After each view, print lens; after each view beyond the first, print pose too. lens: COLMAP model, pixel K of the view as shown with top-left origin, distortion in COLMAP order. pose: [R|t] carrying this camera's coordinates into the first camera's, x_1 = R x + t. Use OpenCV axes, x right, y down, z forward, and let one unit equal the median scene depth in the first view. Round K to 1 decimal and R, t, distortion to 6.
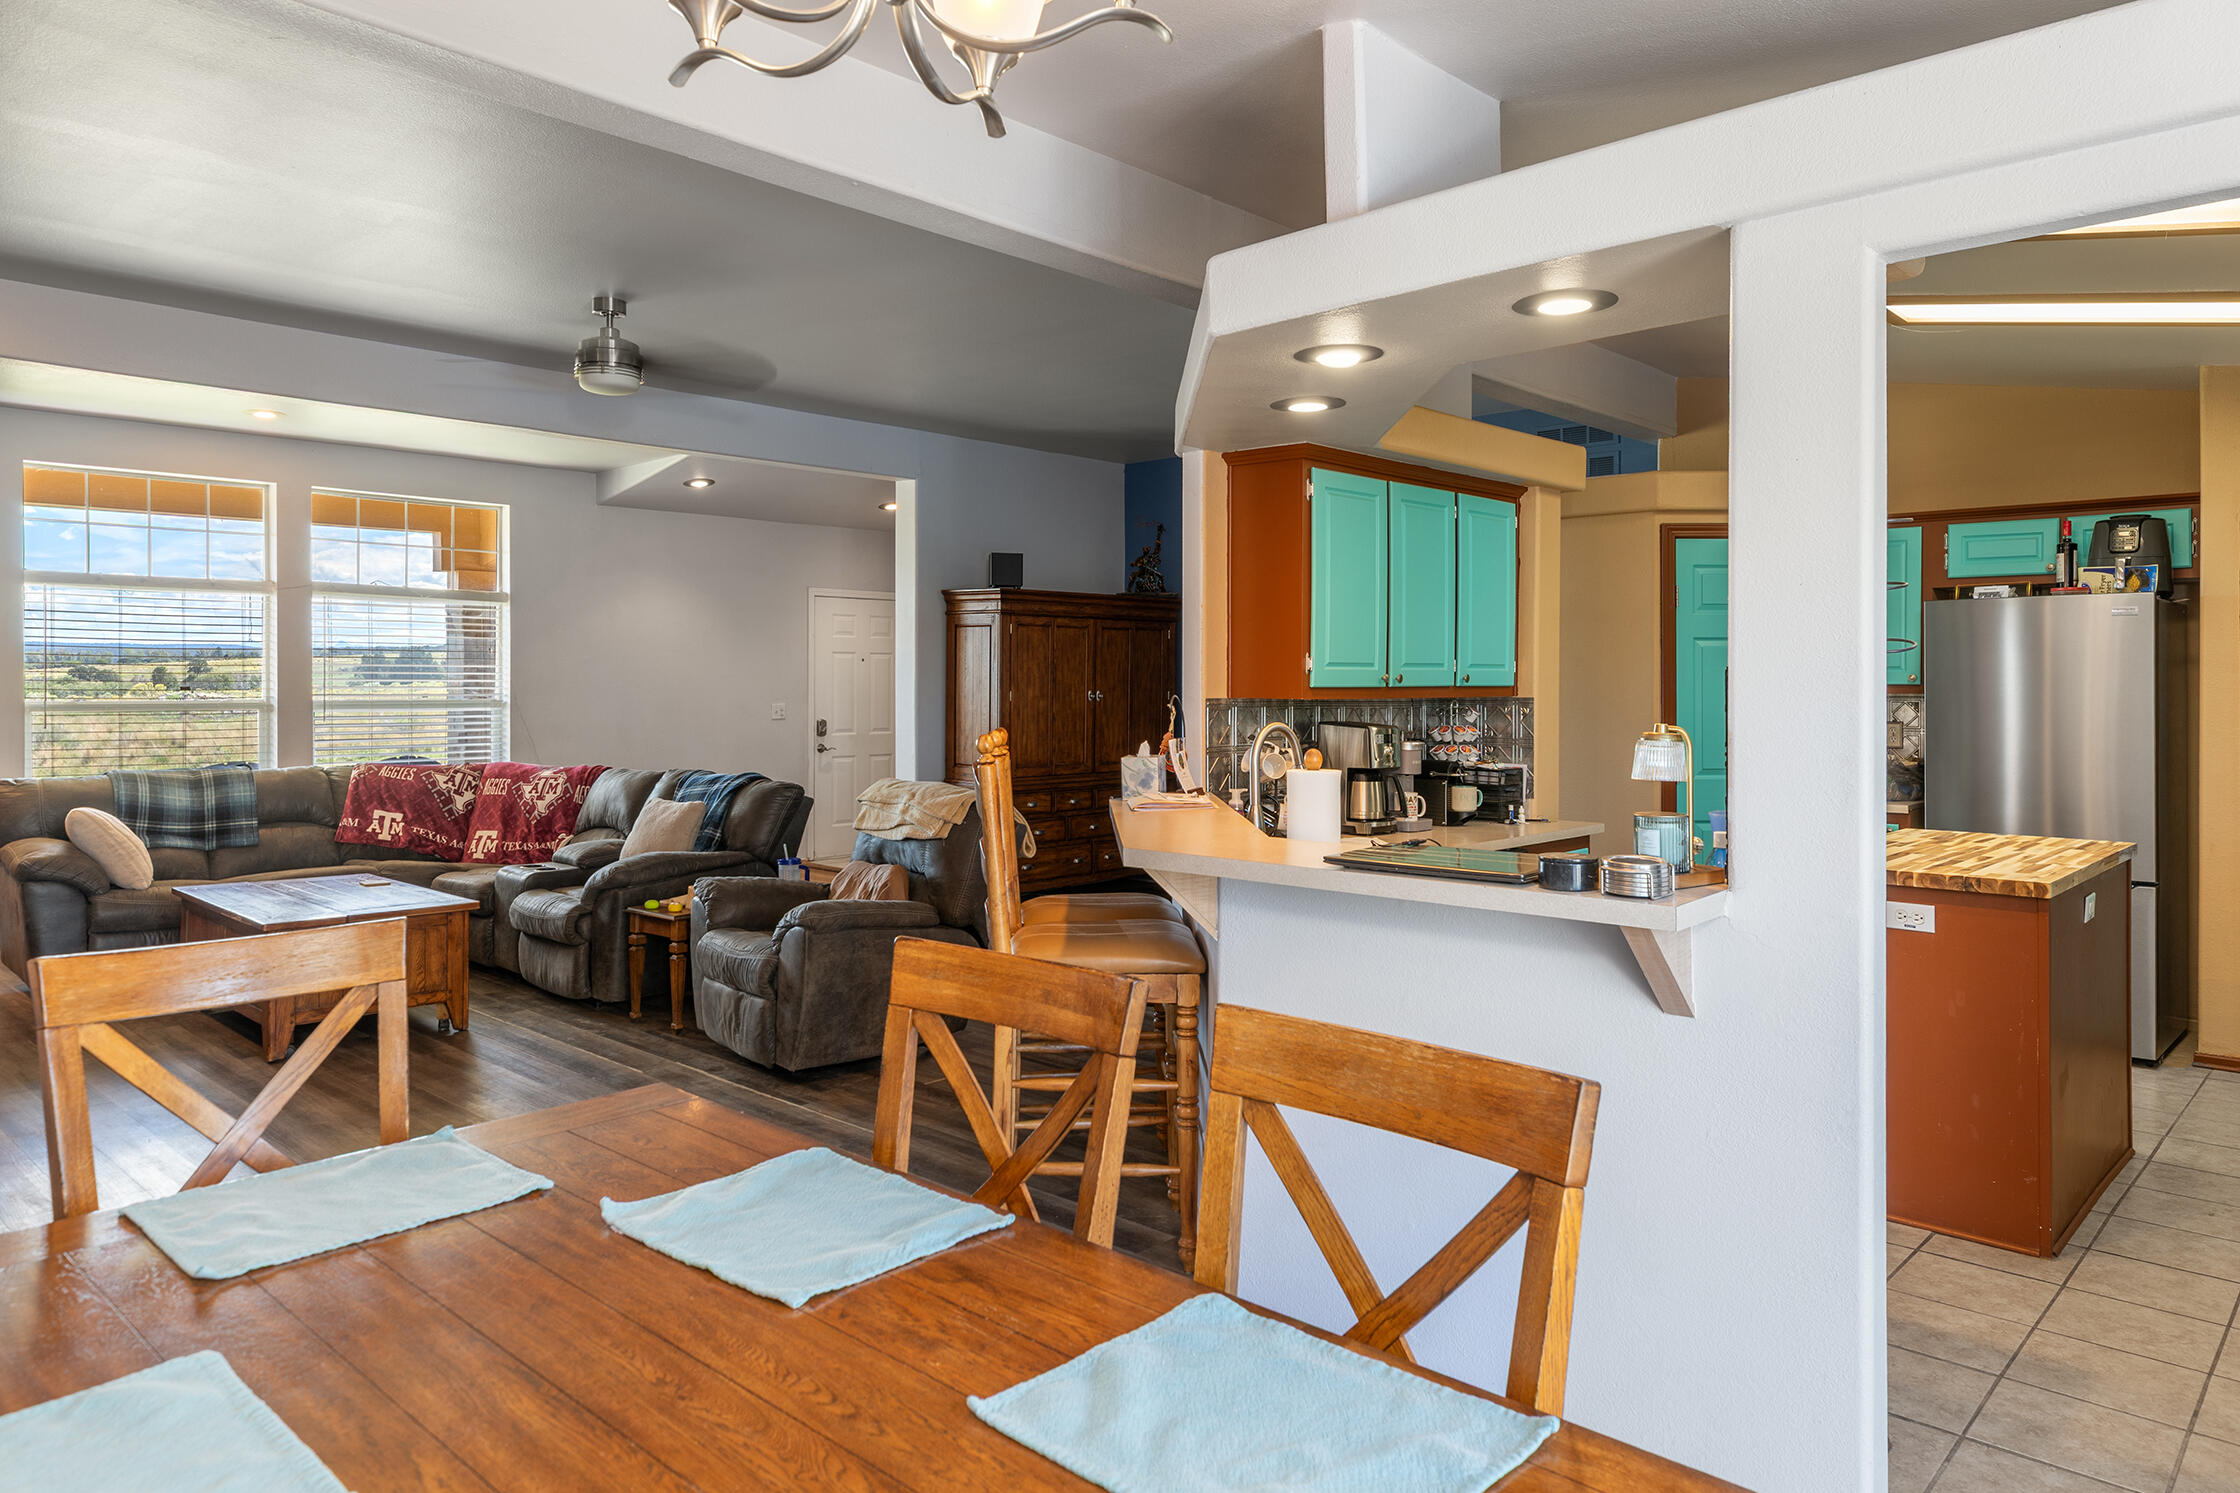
lens RADIAL K [[1418.7, 0, 1125.2], [0, 1418.7, 689.1], [0, 0, 1]] dist [0.005914, 0.002328]
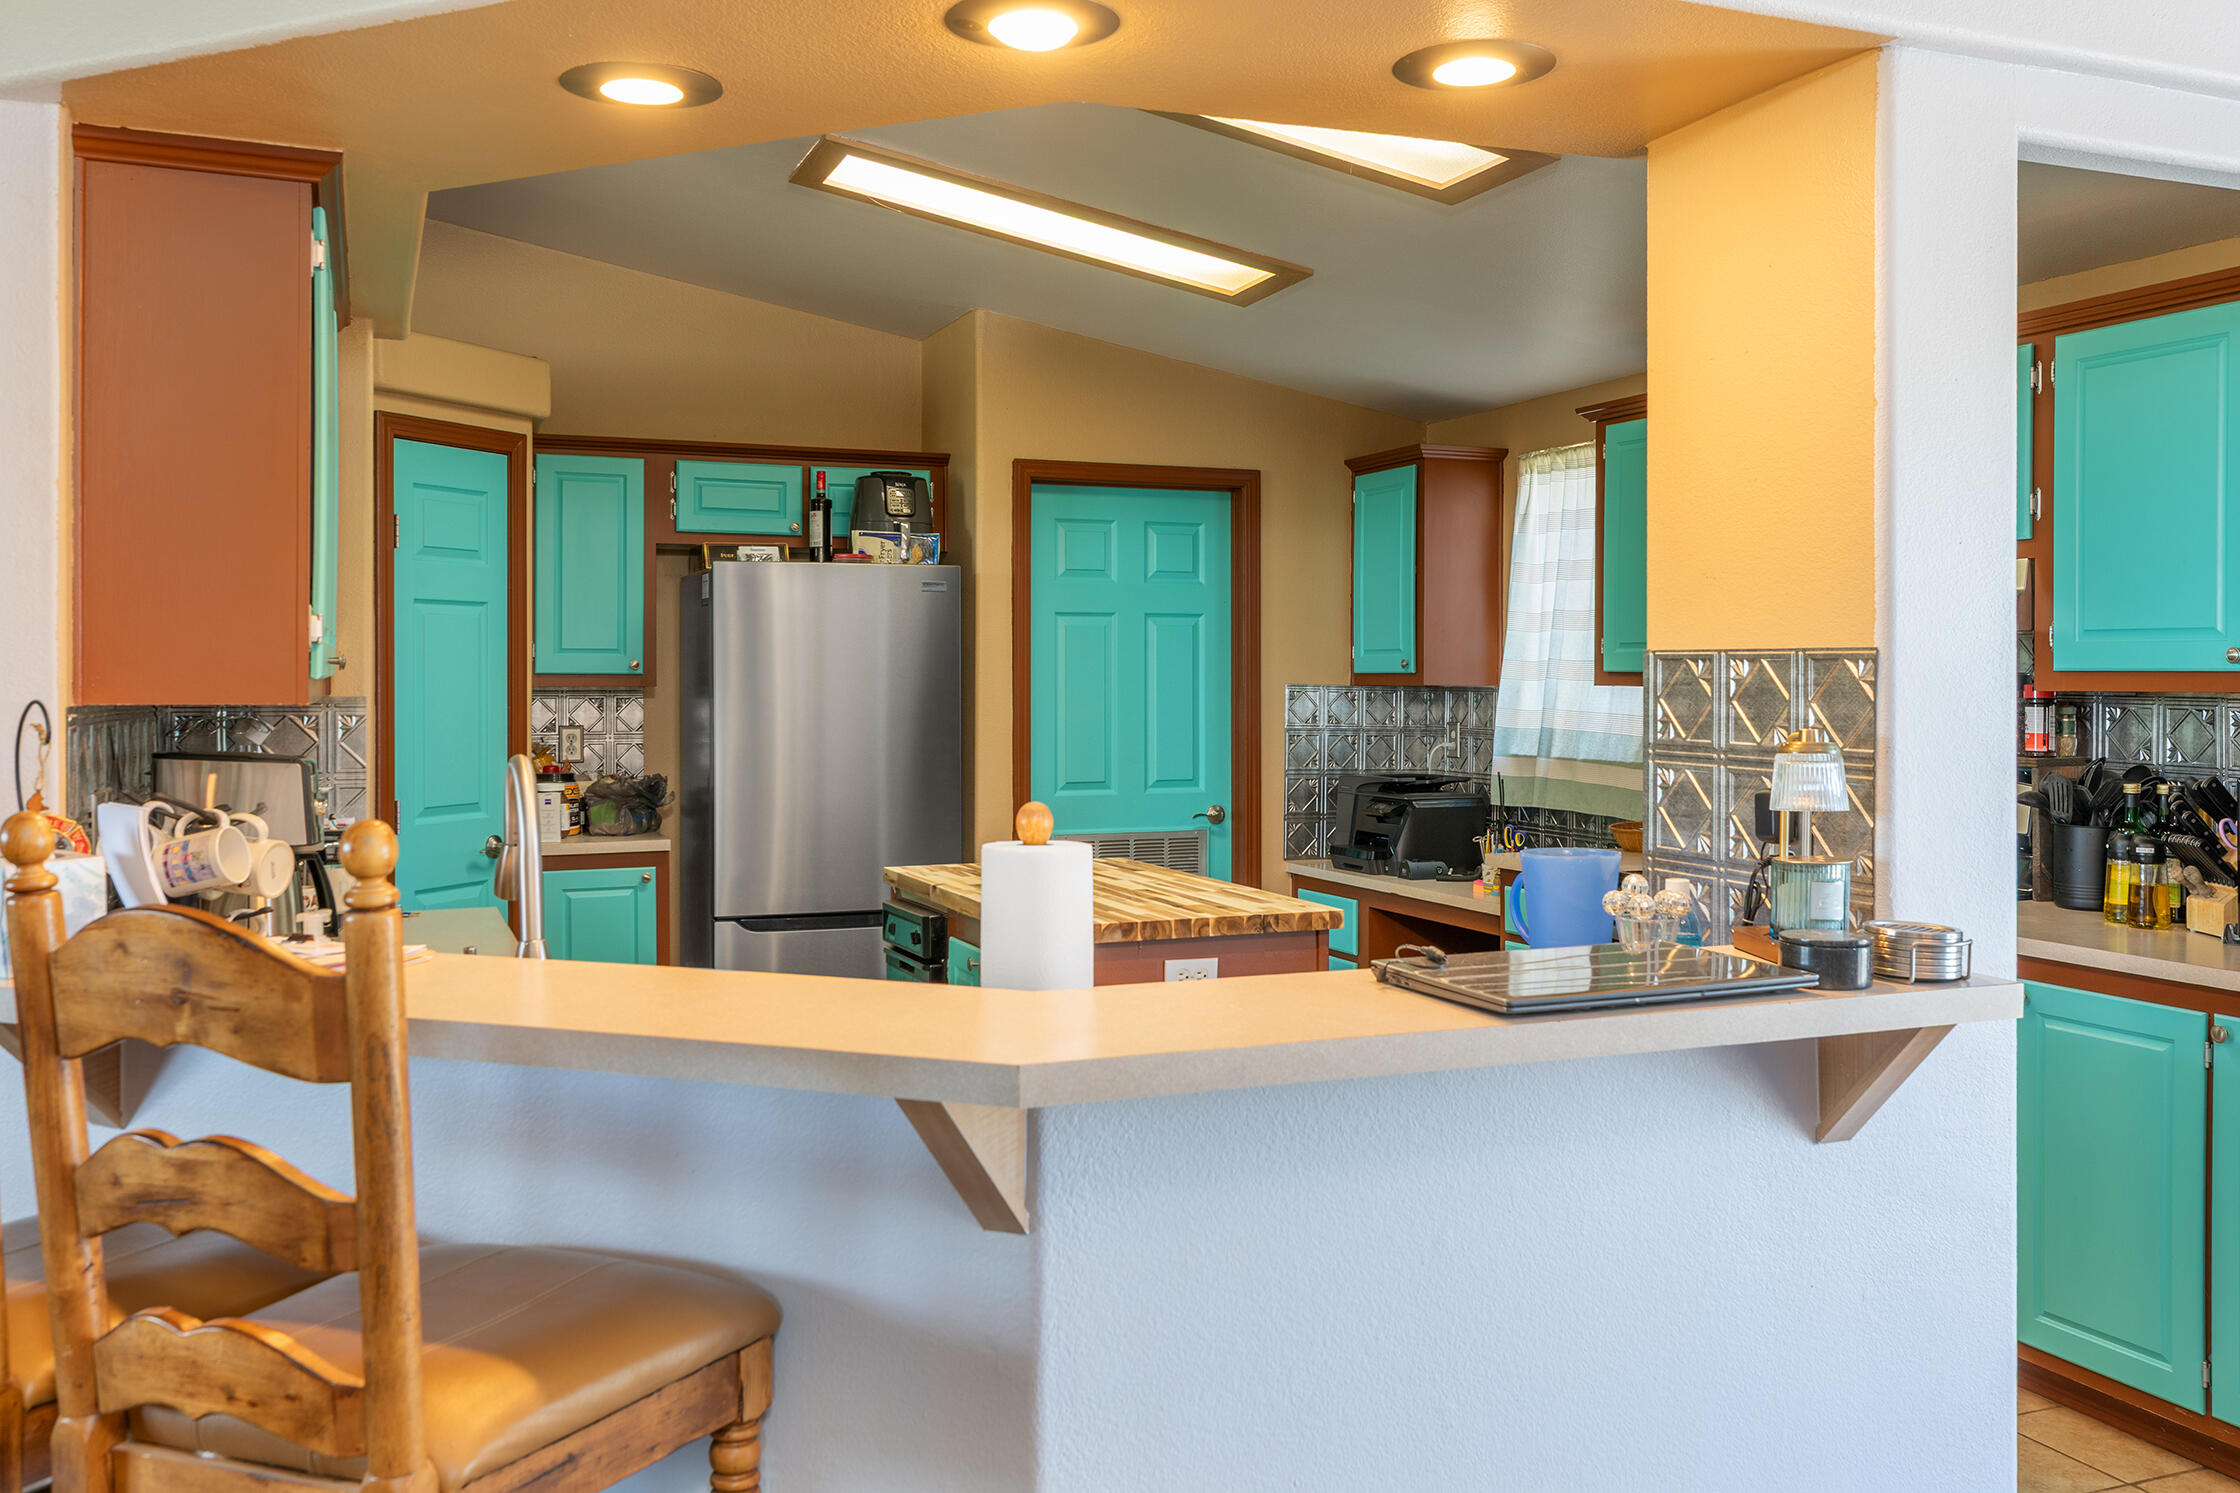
lens RADIAL K [[1918.9, 0, 1120.0], [0, 1918.9, 746.5], [0, 0, 1]] dist [-0.067298, -0.000762]
pose [[0.423654, -0.032670, 0.905235, -0.260923], [0.001310, 0.999370, 0.035454, -0.000262], [-0.905823, -0.013834, 0.423430, 0.395594]]
